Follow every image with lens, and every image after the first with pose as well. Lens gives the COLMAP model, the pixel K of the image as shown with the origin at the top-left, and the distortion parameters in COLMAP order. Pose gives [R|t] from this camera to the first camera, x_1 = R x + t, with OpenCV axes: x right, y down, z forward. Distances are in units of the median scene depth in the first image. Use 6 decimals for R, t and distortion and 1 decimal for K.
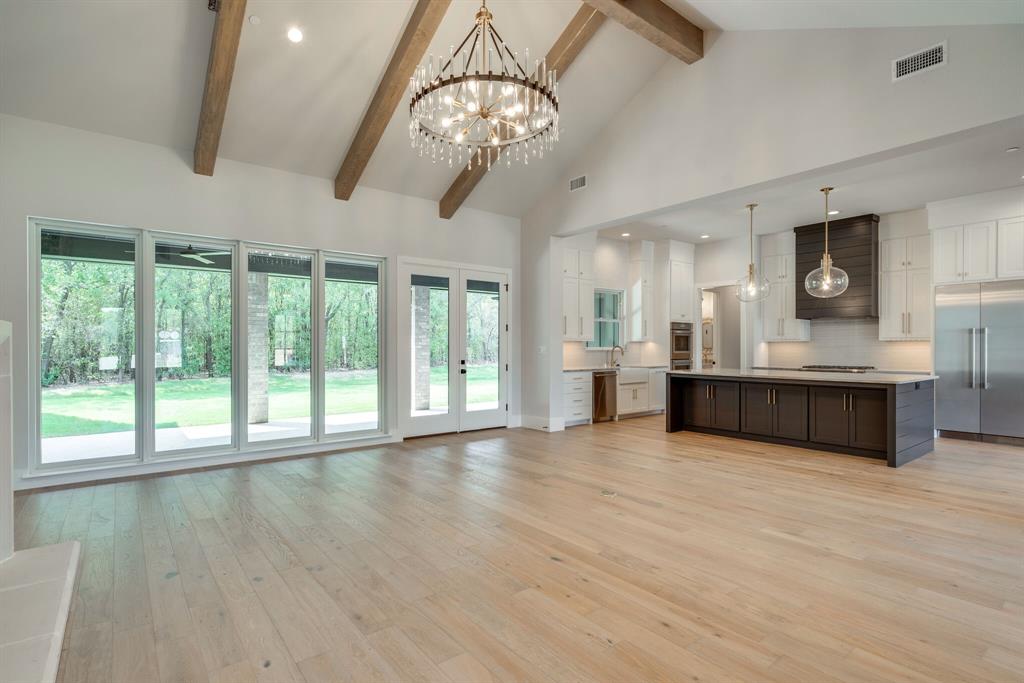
lens RADIAL K [[479.4, 0, 493.6], [0, 479.4, 353.0], [0, 0, 1]] dist [-0.006886, 0.001589]
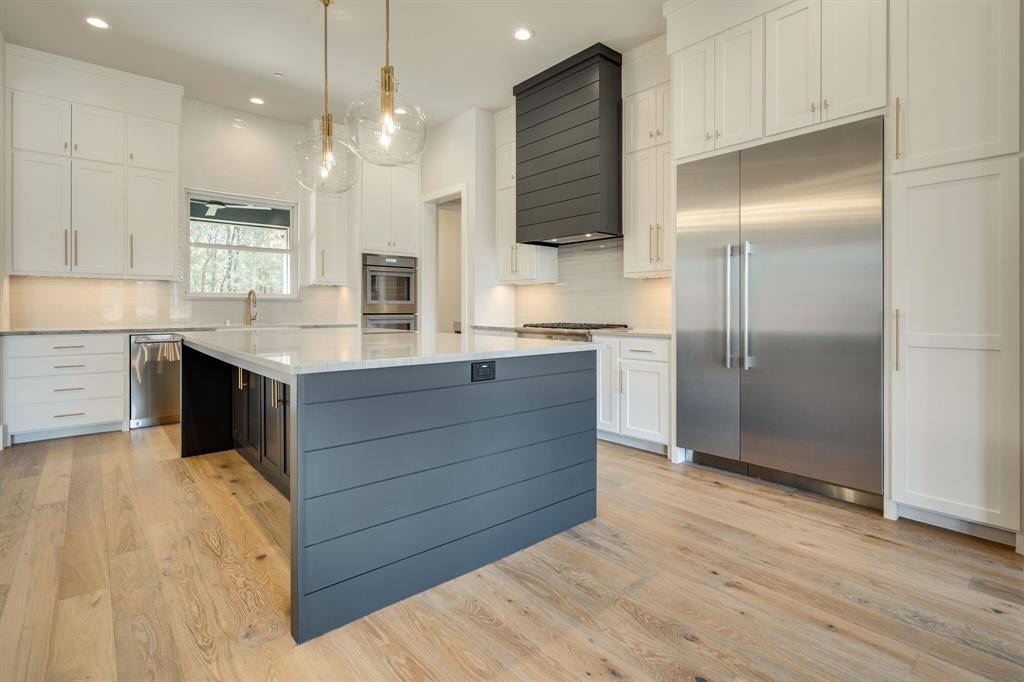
lens RADIAL K [[479.4, 0, 524.9], [0, 479.4, 317.9], [0, 0, 1]] dist [-0.006886, 0.001589]
pose [[0.996477, 0.002089, 0.083835, 0.604257], [-0.002570, 0.999981, 0.005628, 0.016860], [-0.083821, -0.005824, 0.996464, 0.421895]]
